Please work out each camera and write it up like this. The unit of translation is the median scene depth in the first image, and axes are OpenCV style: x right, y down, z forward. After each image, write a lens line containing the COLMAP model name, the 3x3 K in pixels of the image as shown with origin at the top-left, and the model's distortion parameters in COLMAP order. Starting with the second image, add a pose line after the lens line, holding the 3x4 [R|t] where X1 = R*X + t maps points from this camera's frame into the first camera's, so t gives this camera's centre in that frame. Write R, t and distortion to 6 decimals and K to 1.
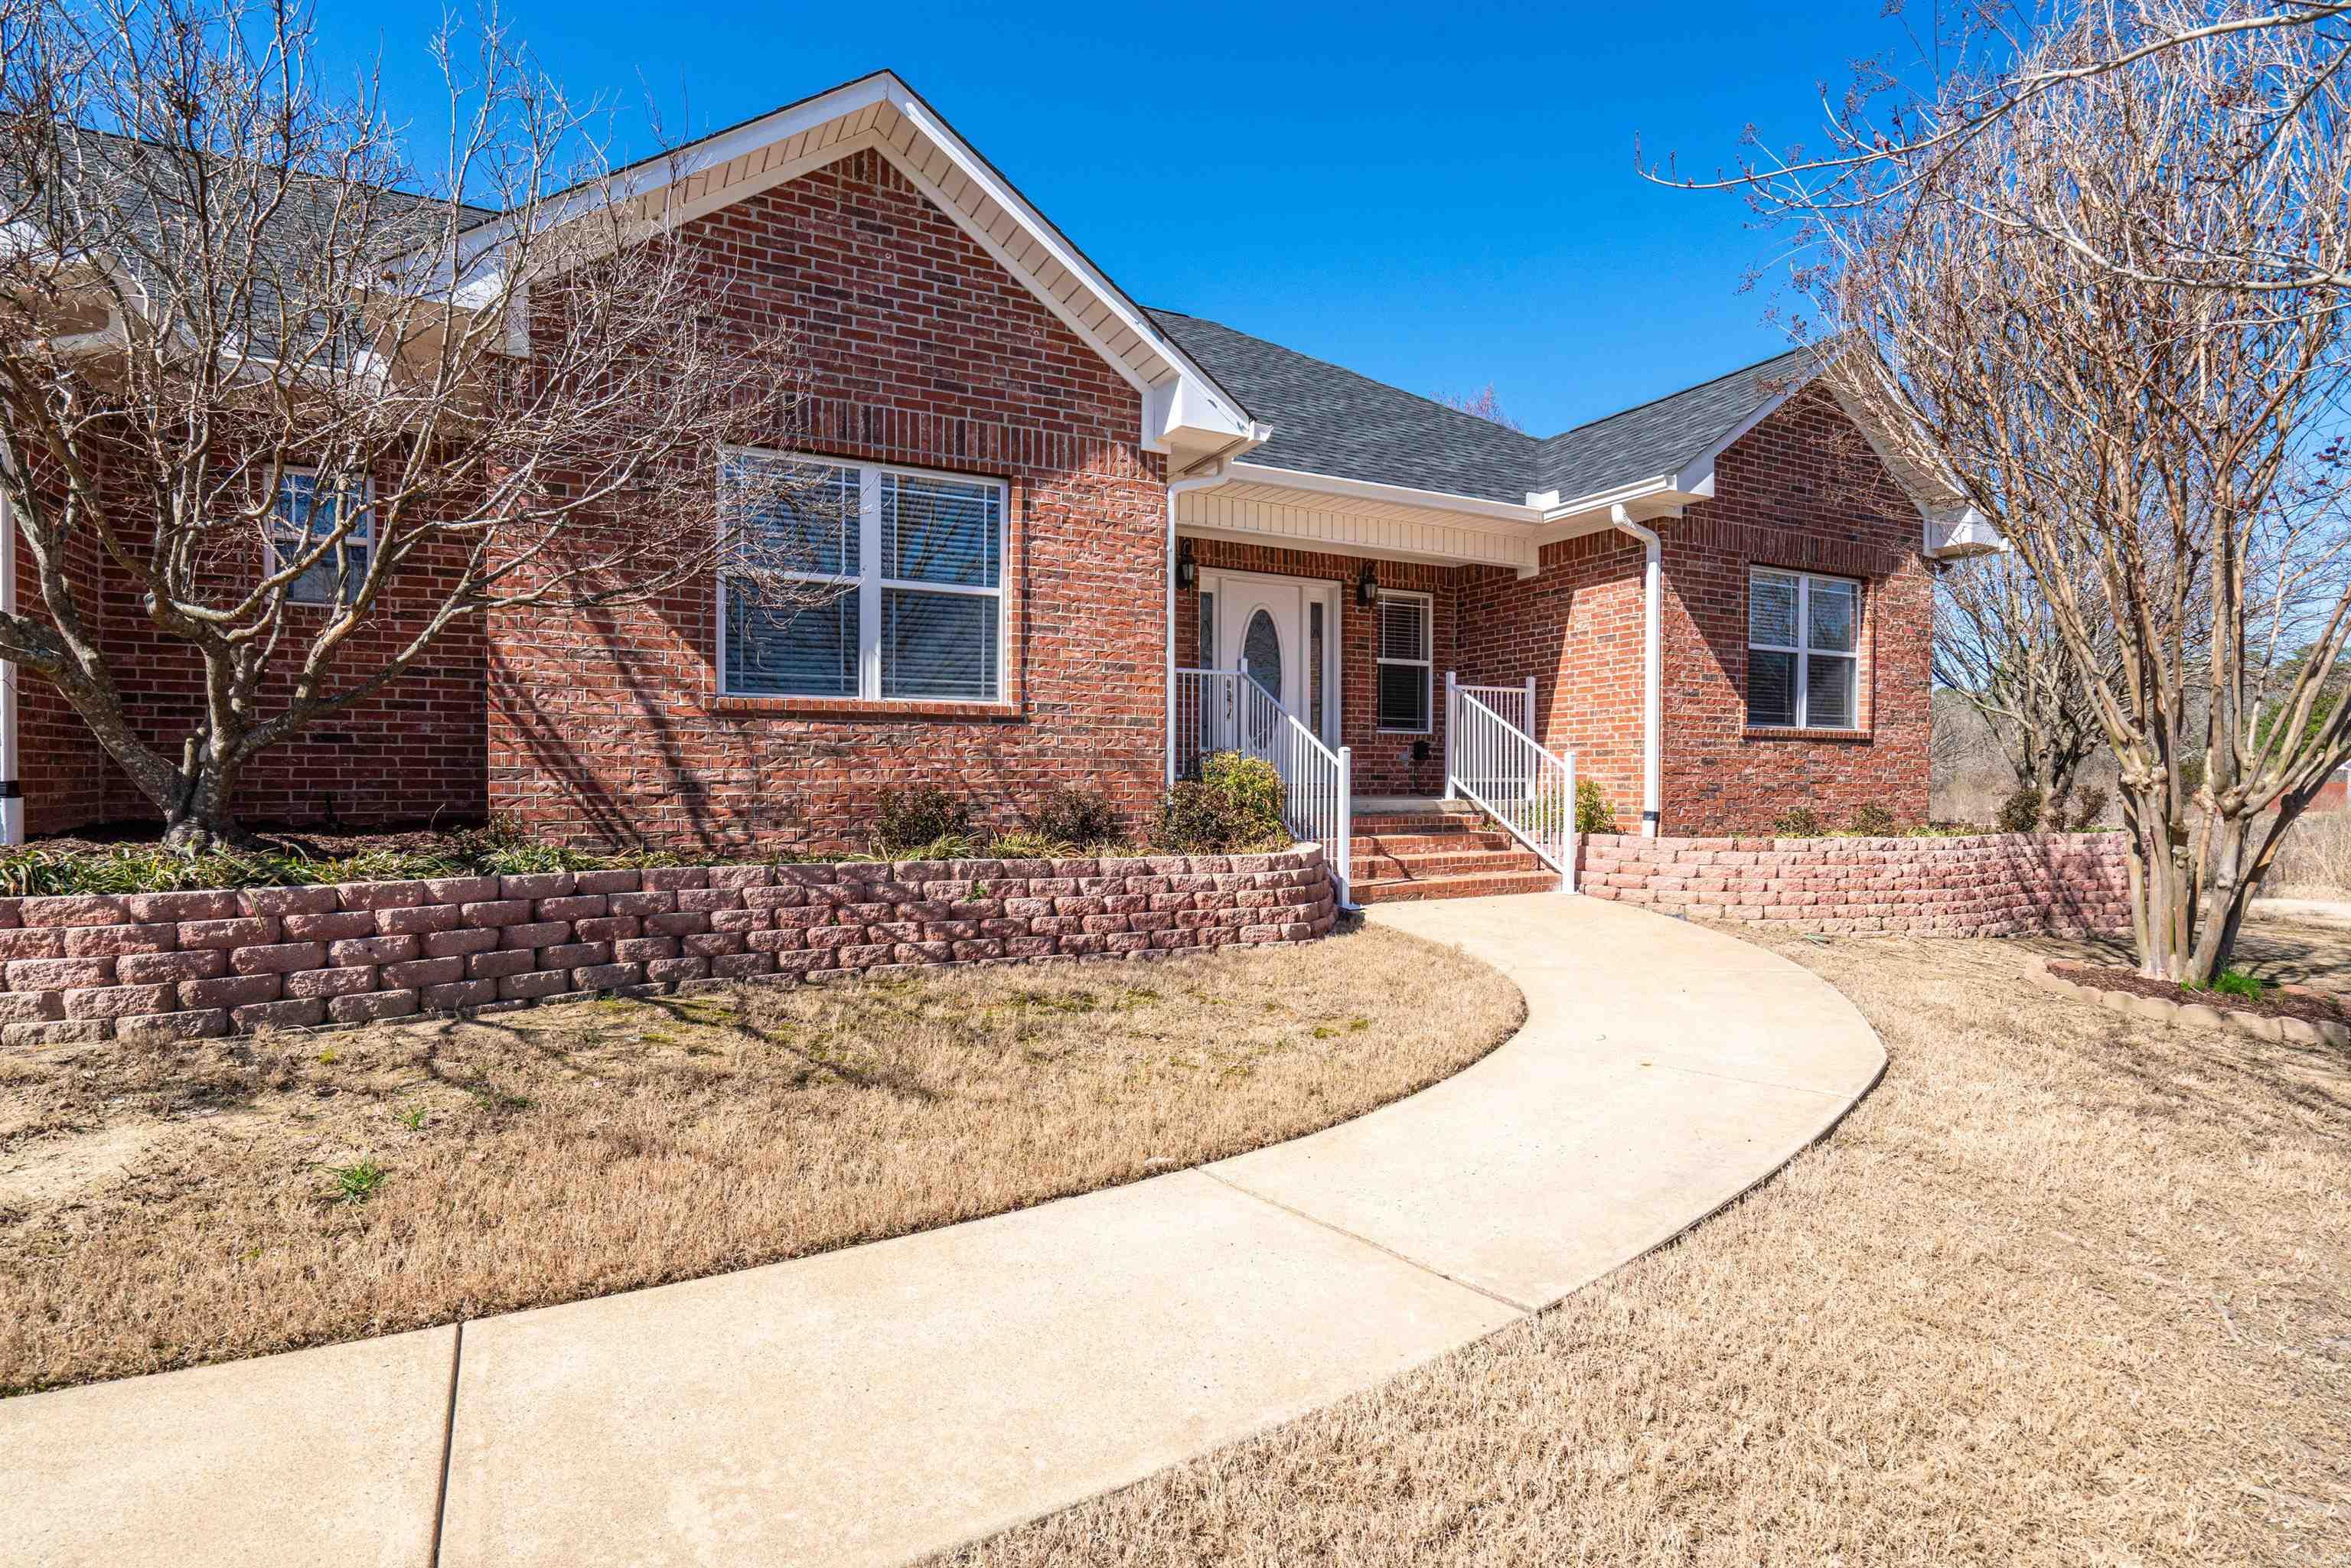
lens RADIAL K [[1175.8, 0, 1175.5], [0, 1175.8, 784.0], [0, 0, 1]] dist [0.002994, 0.000805]
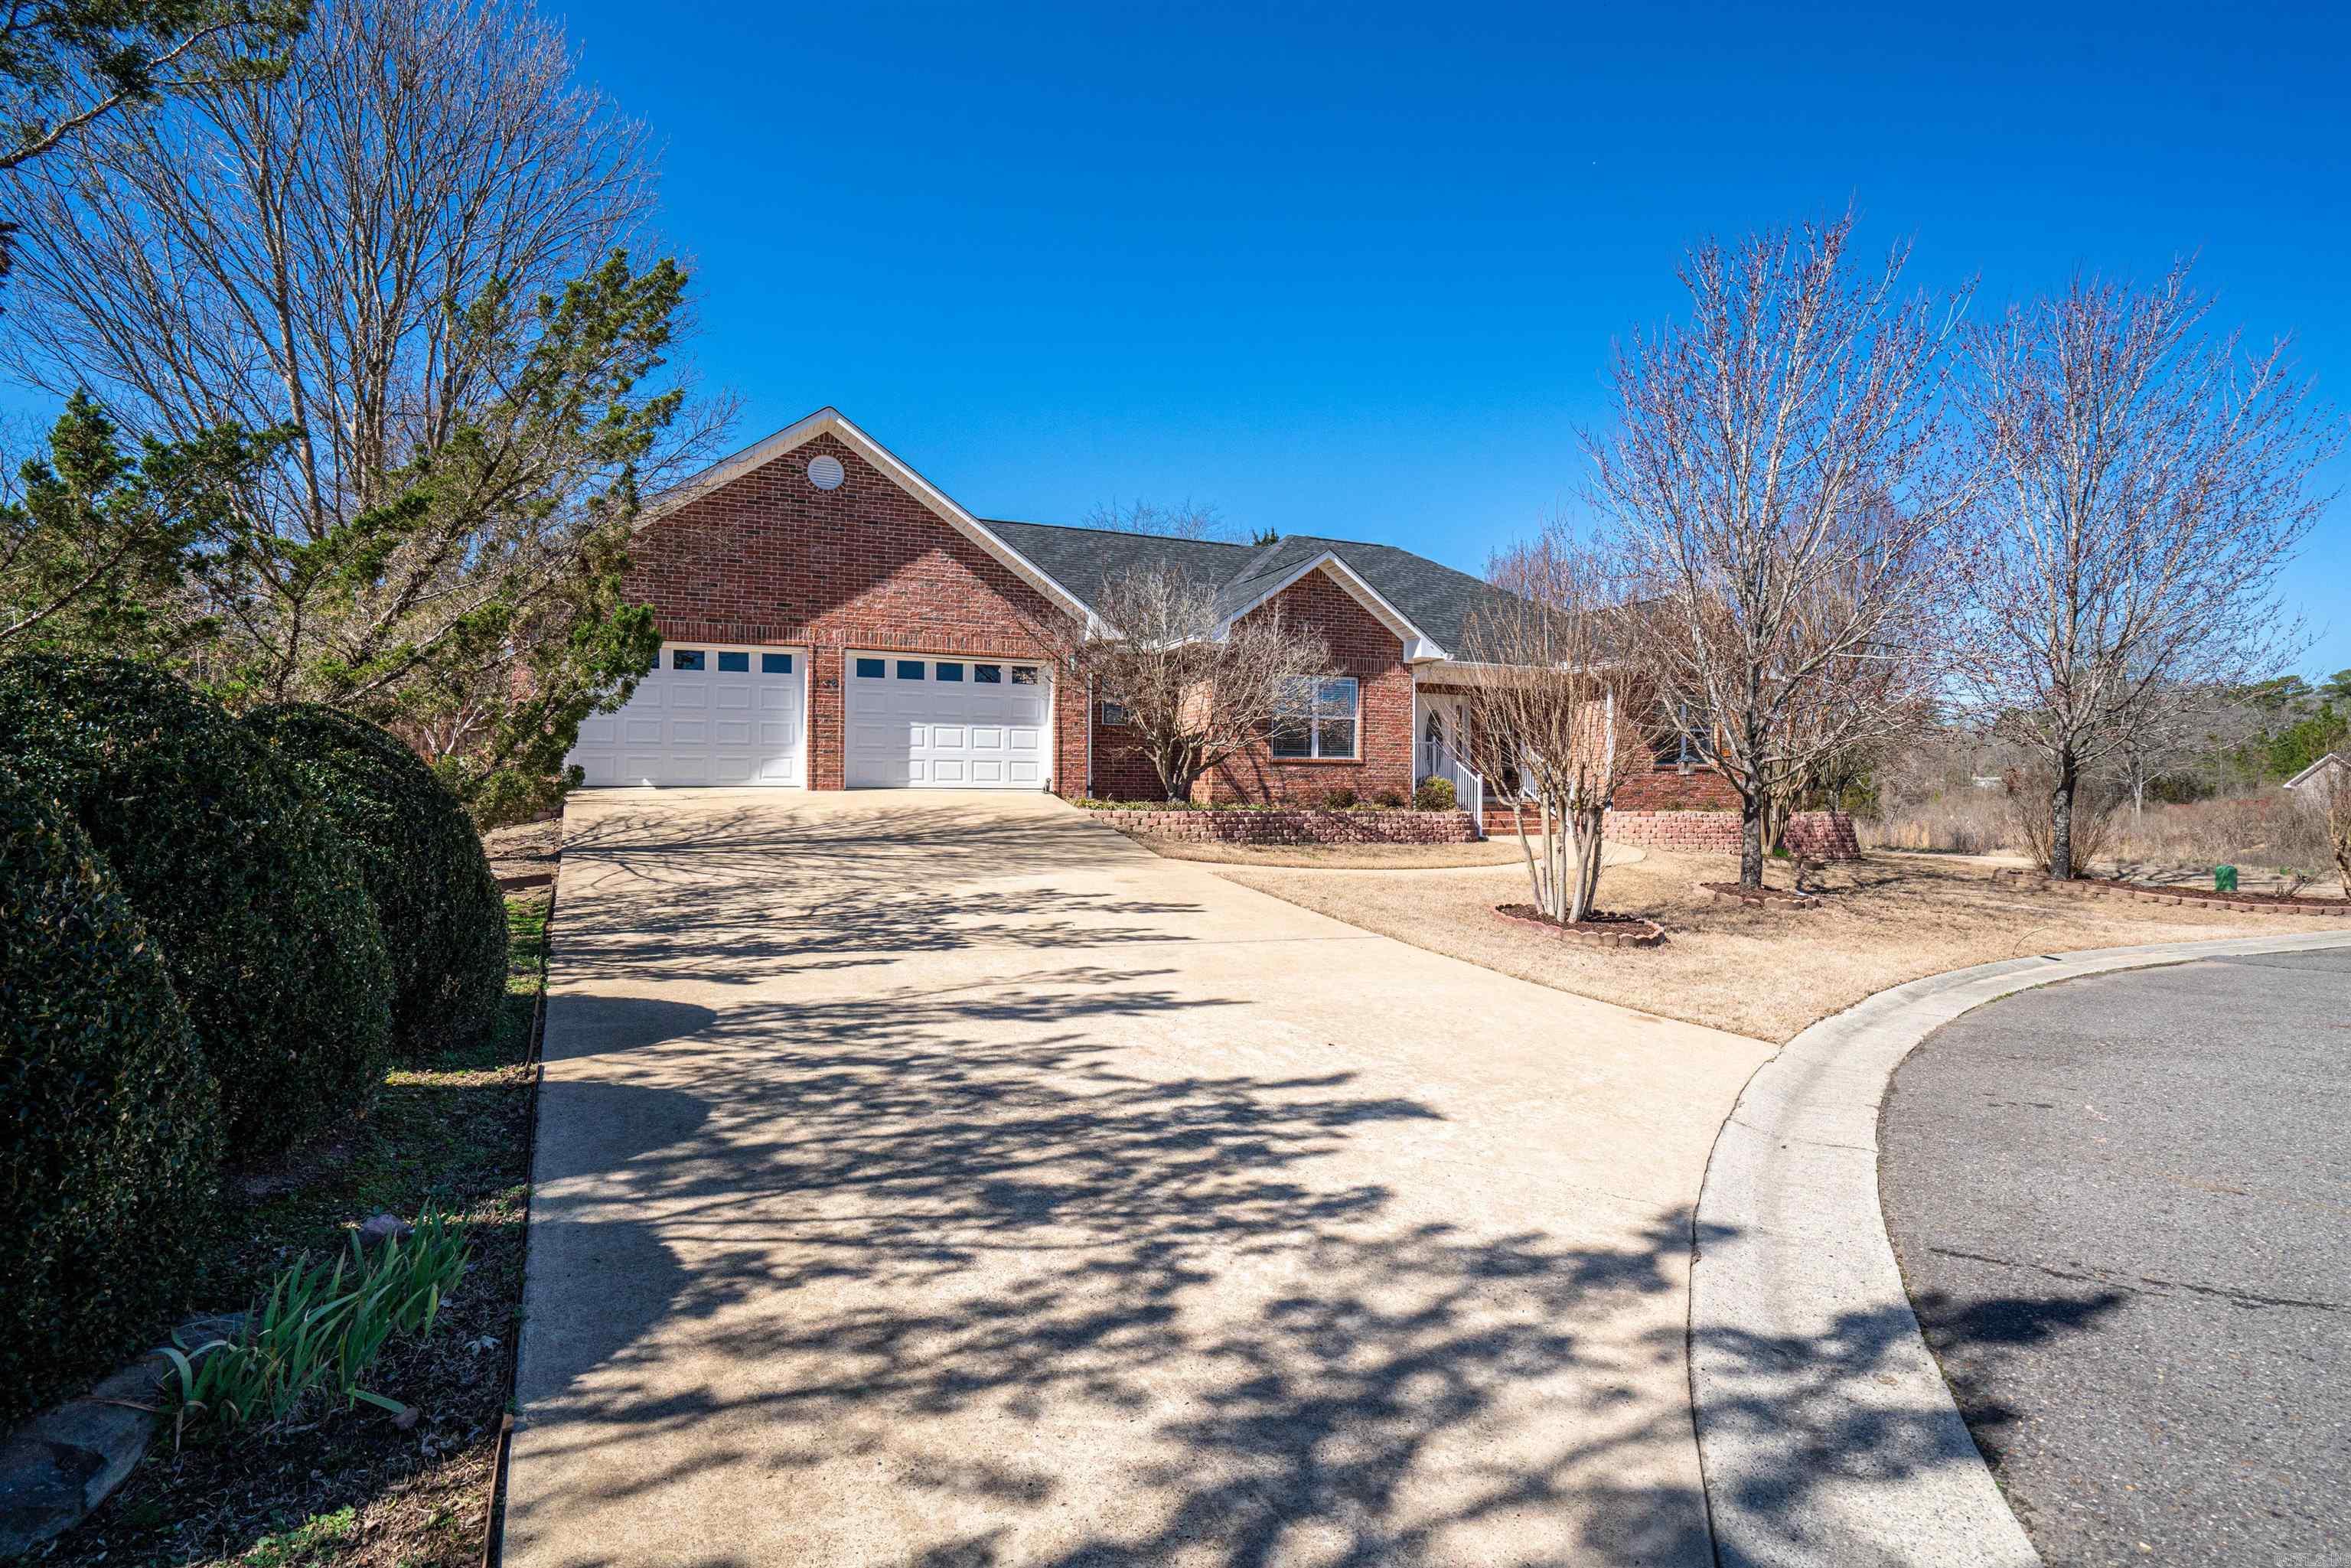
lens RADIAL K [[1116.9, 0, 1177.8], [0, 1116.9, 795.1], [0, 0, 1]] dist [-0.066938, 0.000517]
pose [[0.997026, 0.000274, -0.077071, -0.361637], [-0.000803, 0.999976, -0.006834, 0.033997], [0.077068, 0.006876, 0.997002, -1.622681]]
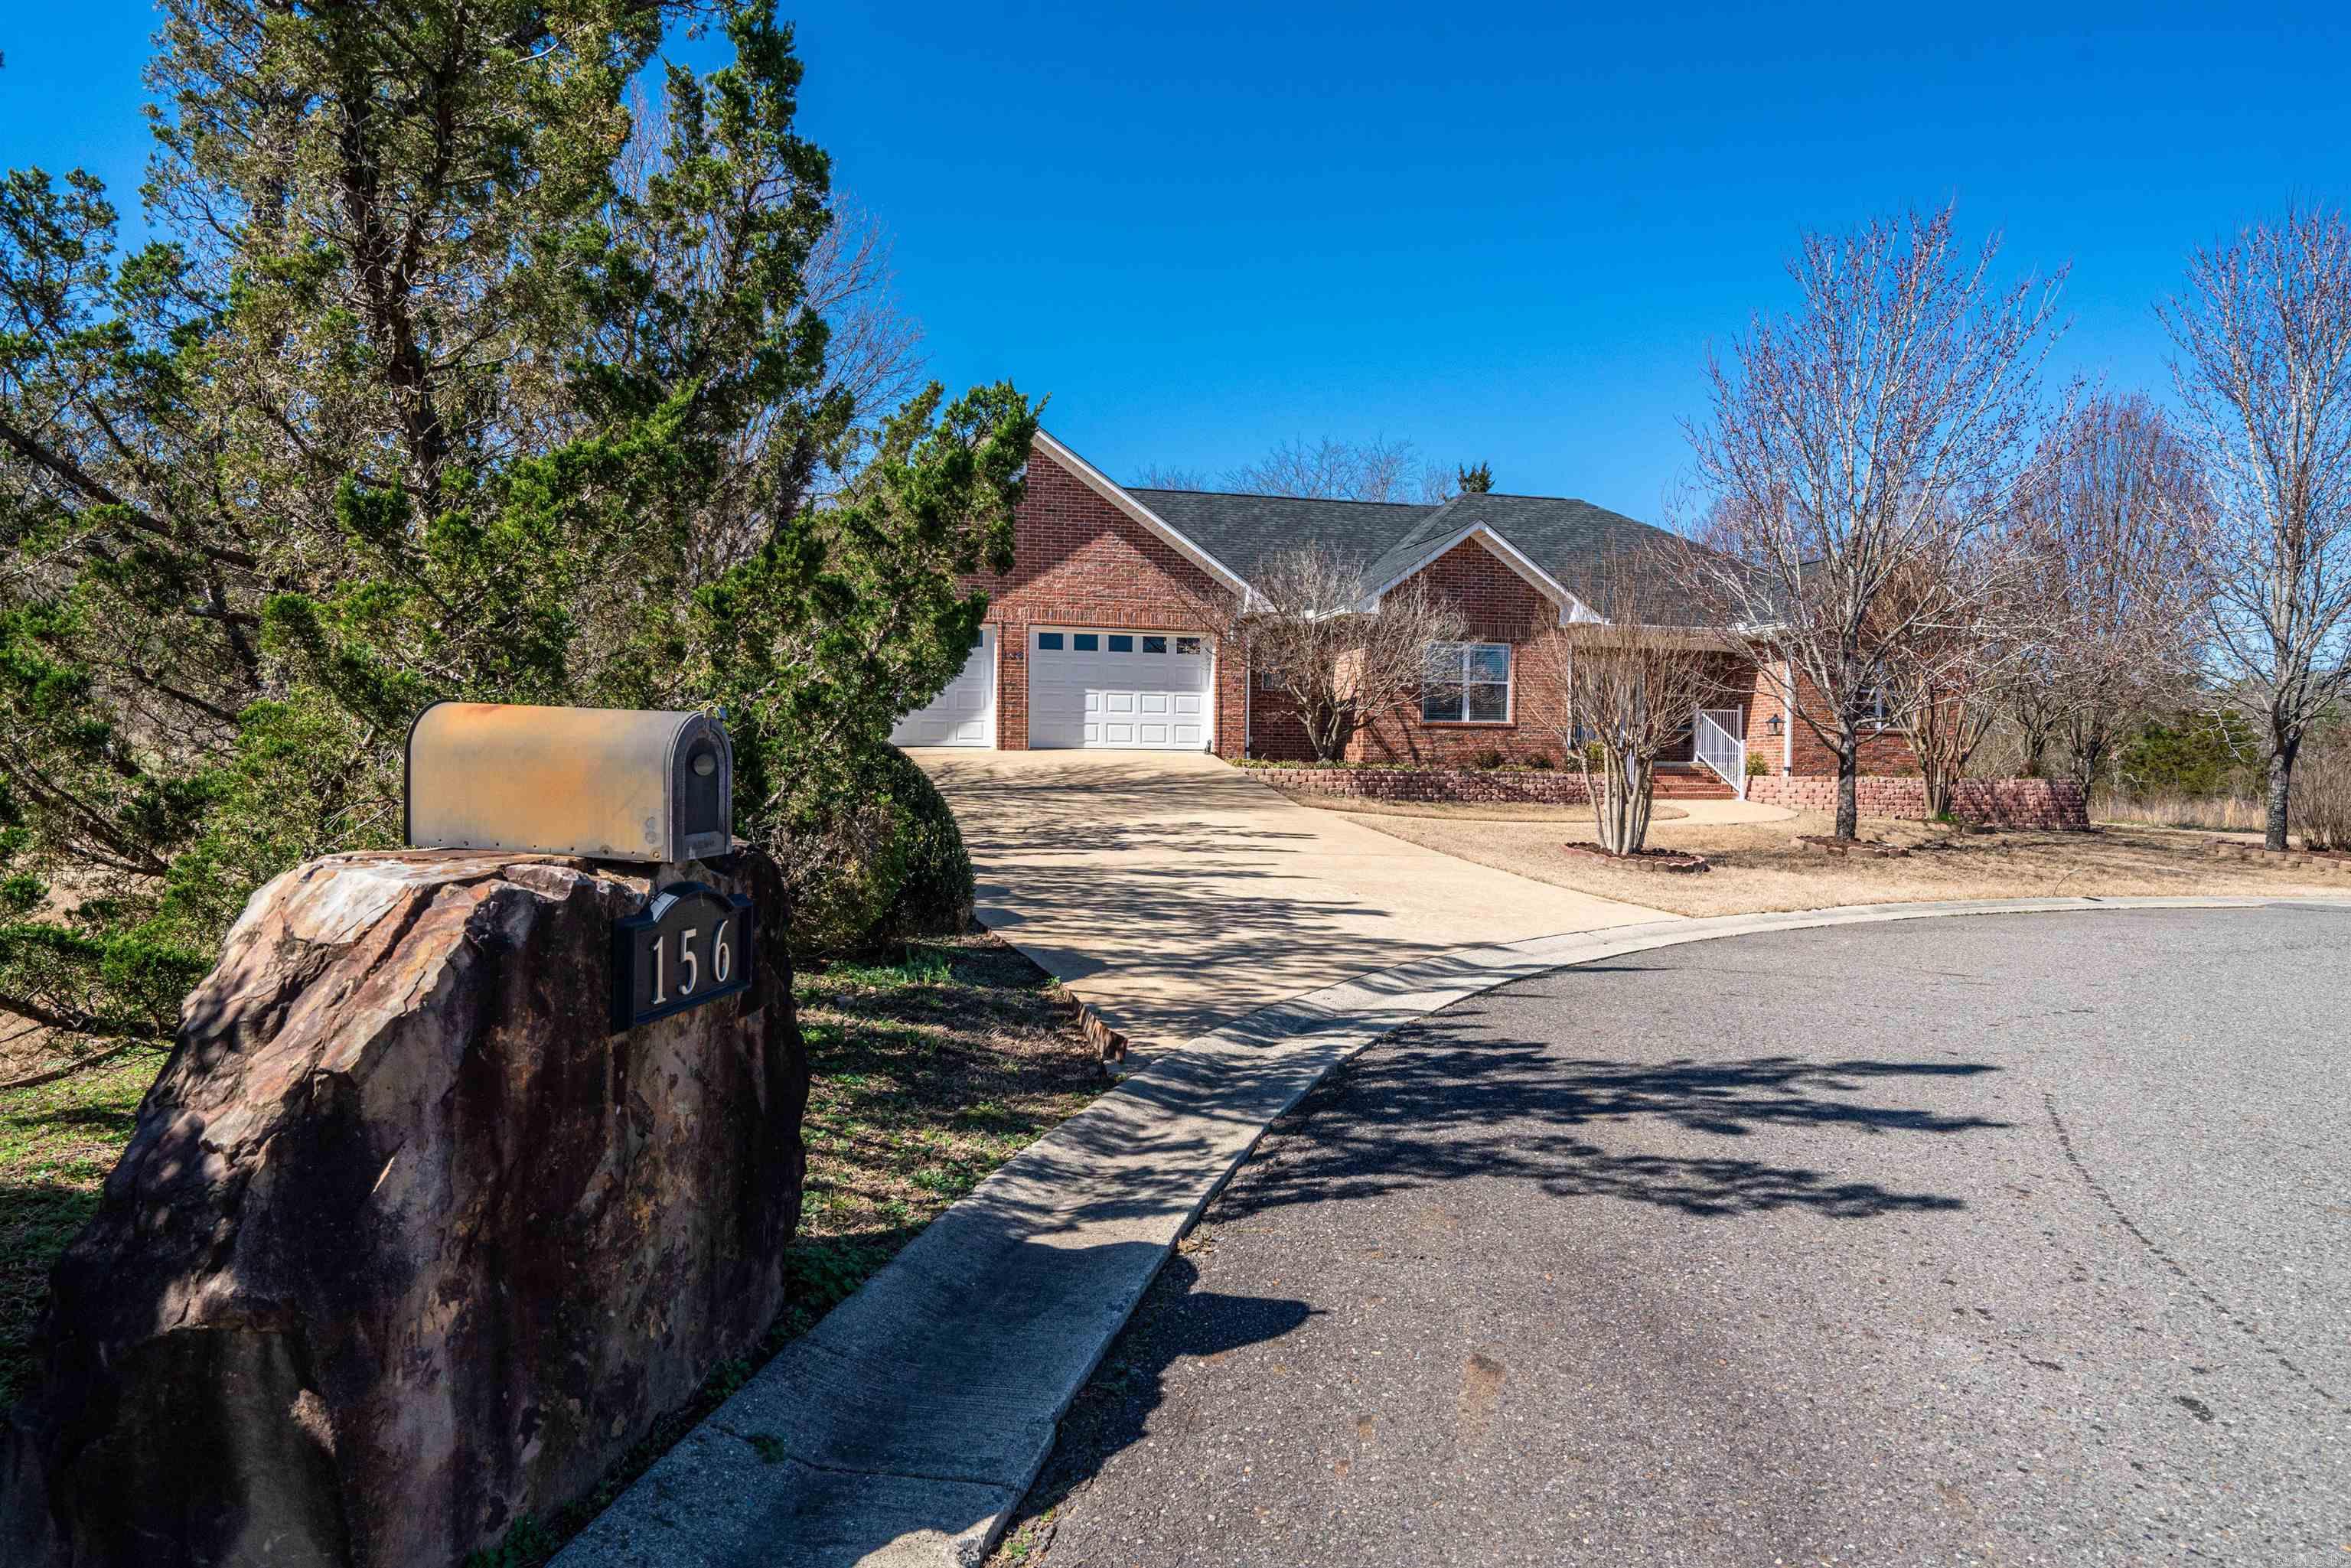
lens RADIAL K [[1344.9, 0, 1167.3], [0, 1344.9, 804.2], [0, 0, 1]] dist [-0.024076, -0.000254]
pose [[0.971288, 0.010568, -0.237671, -0.173952], [-0.006267, 0.999803, 0.018846, 0.072064], [0.237824, -0.016816, 0.971163, -2.320933]]
